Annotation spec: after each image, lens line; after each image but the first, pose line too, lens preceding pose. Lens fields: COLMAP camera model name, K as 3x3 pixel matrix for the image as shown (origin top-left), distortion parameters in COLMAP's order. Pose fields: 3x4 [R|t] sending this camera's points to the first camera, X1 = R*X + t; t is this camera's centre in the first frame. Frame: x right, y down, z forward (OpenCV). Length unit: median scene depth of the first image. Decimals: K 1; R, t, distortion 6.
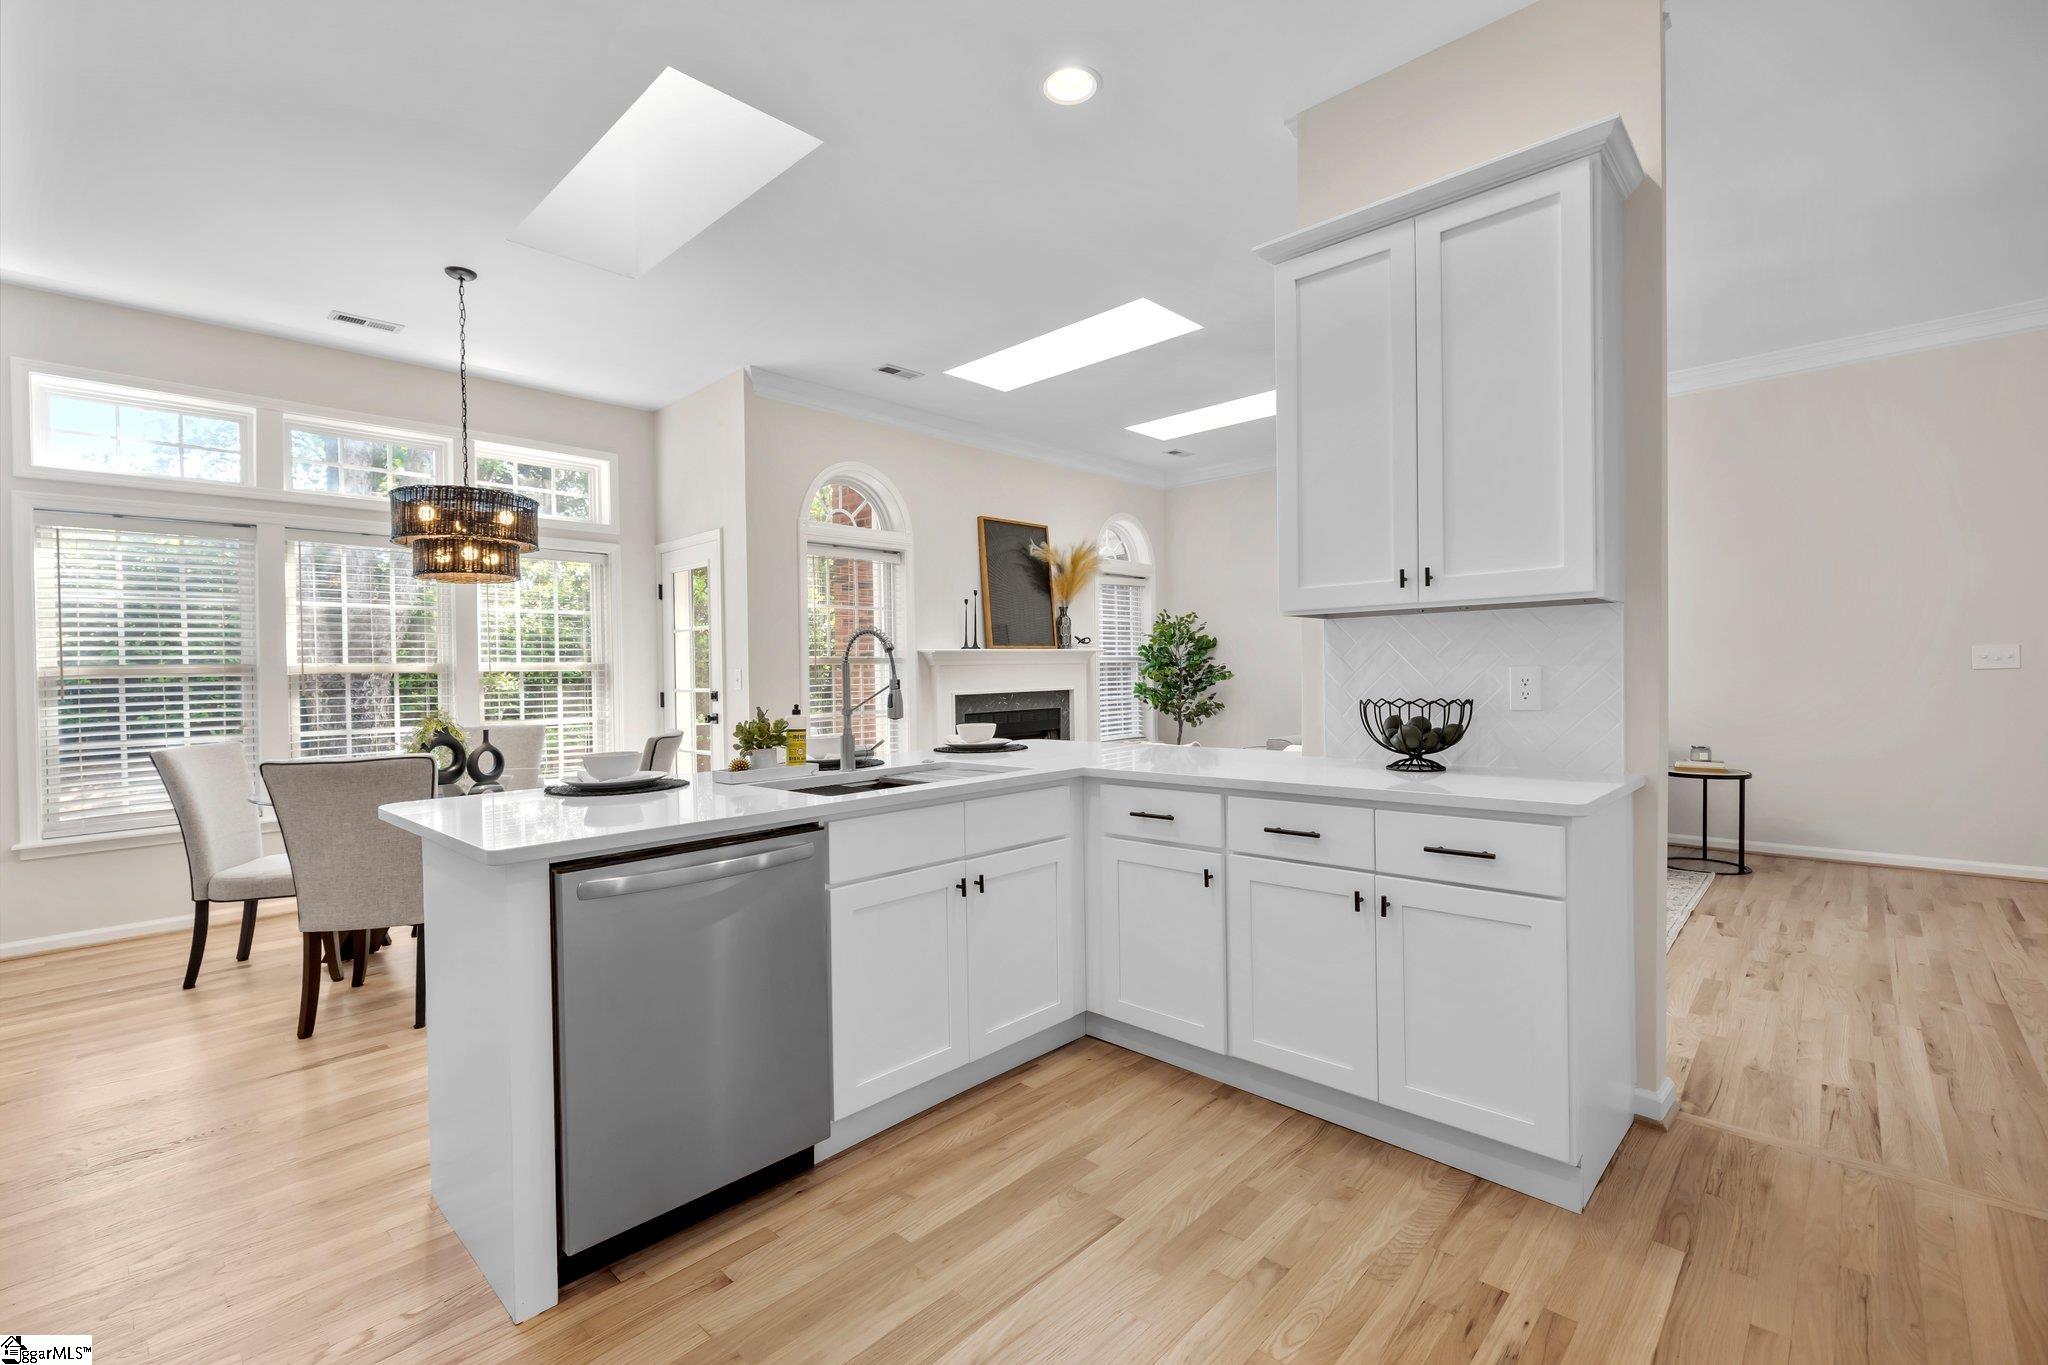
lens RADIAL K [[910.3, 0, 1018.6], [0, 910.3, 665.7], [0, 0, 1]] dist [0.009252, -0.000539]
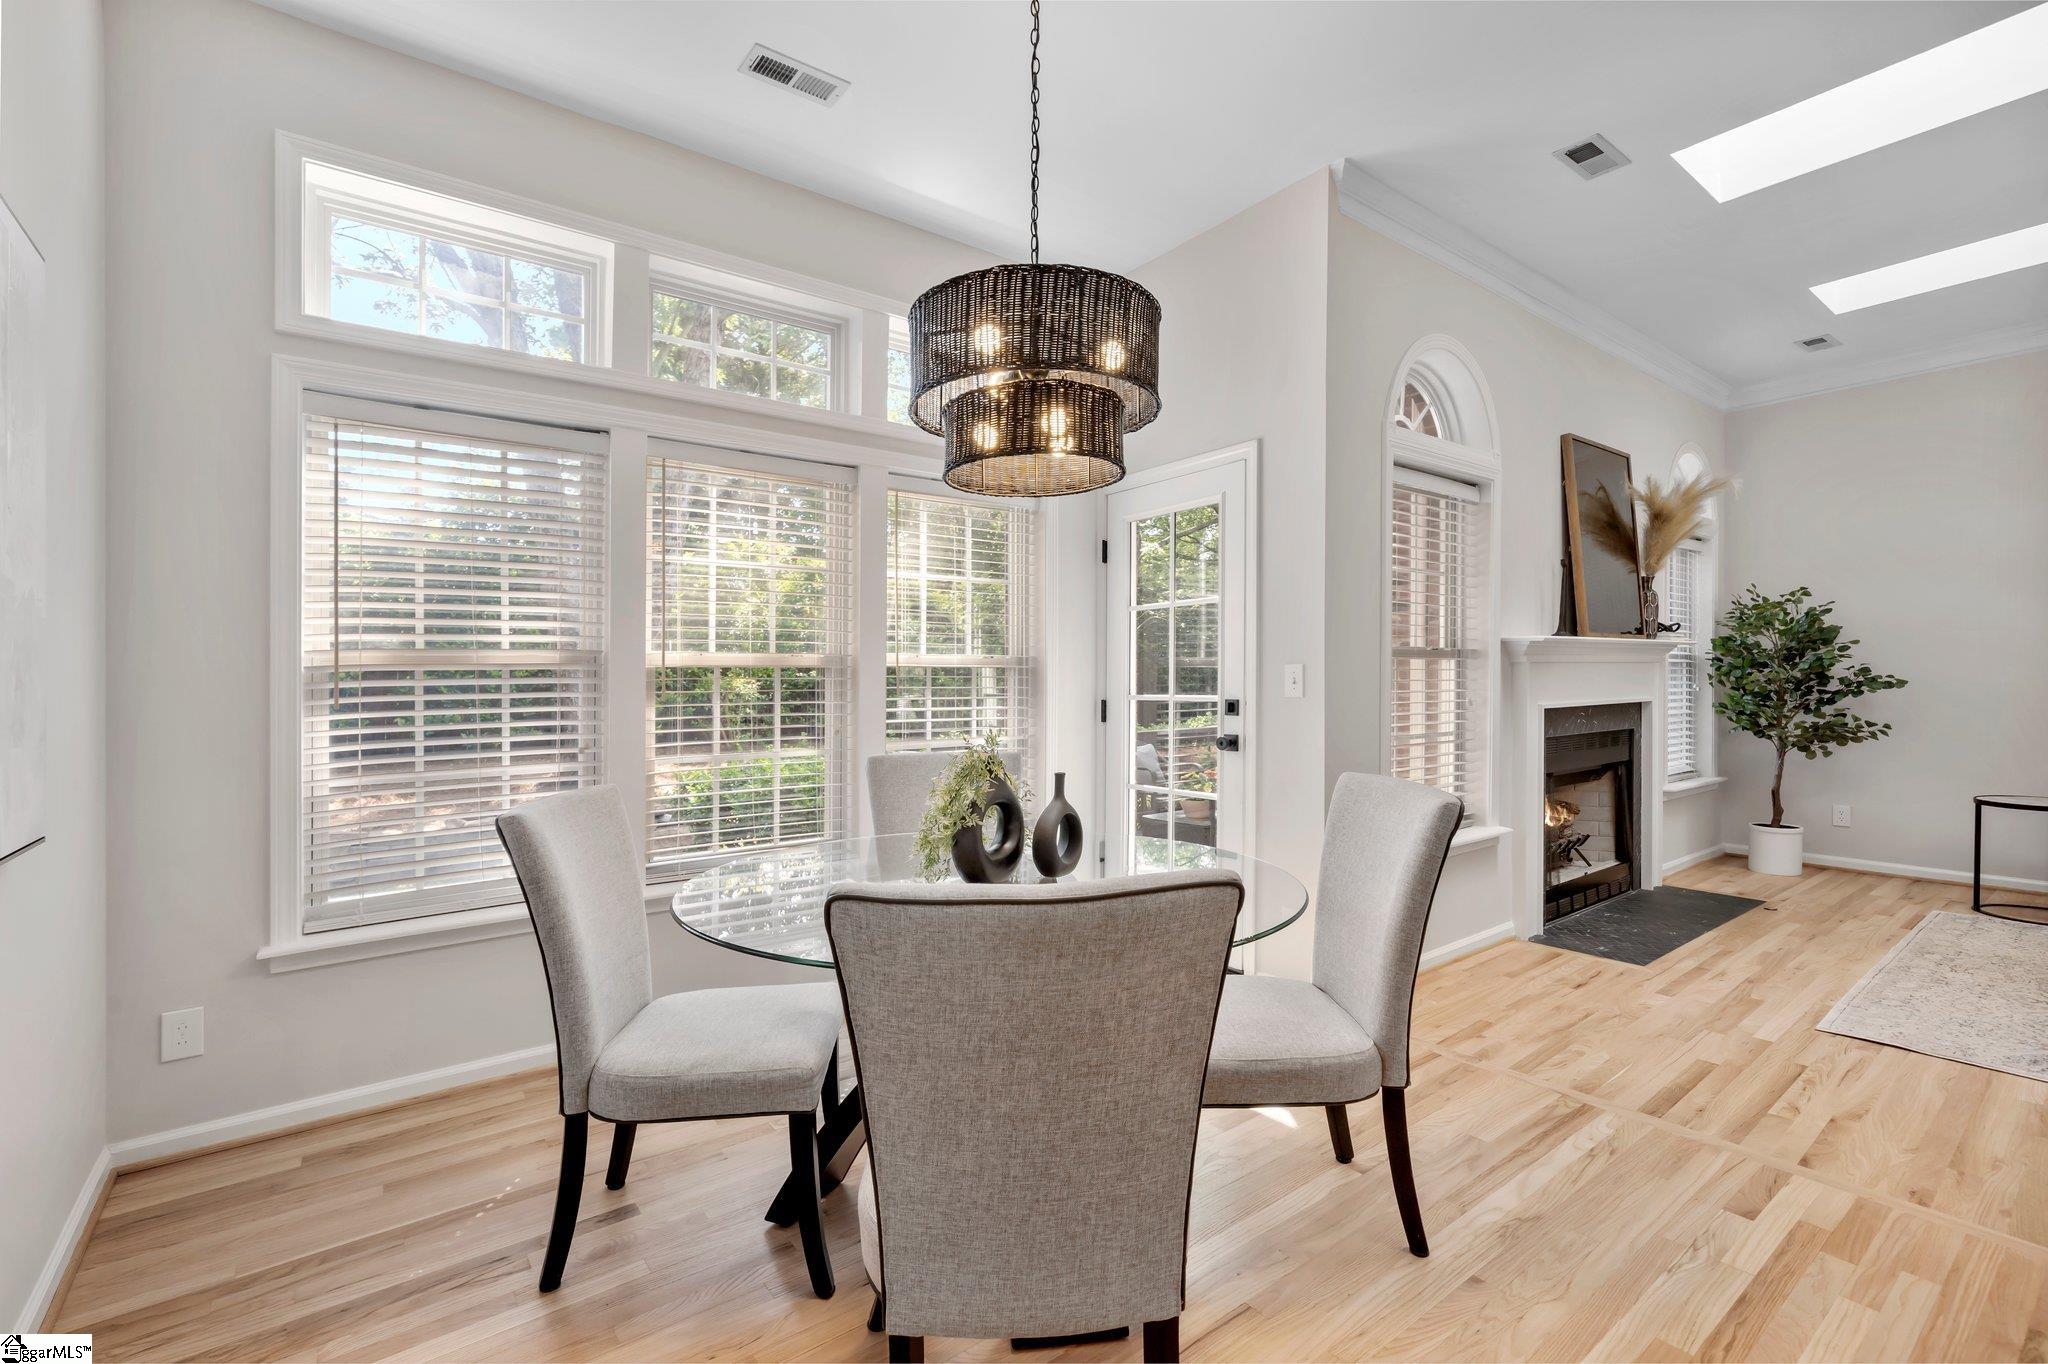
lens RADIAL K [[888.4, 0, 1024.9], [0, 888.4, 653.0], [0, 0, 1]] dist [0.000643, 0.000028]
pose [[0.990437, 0.002694, -0.137942, -0.467214], [-0.005781, 0.999742, -0.021981, 0.012102], [0.137847, 0.022568, 0.990196, 0.440597]]
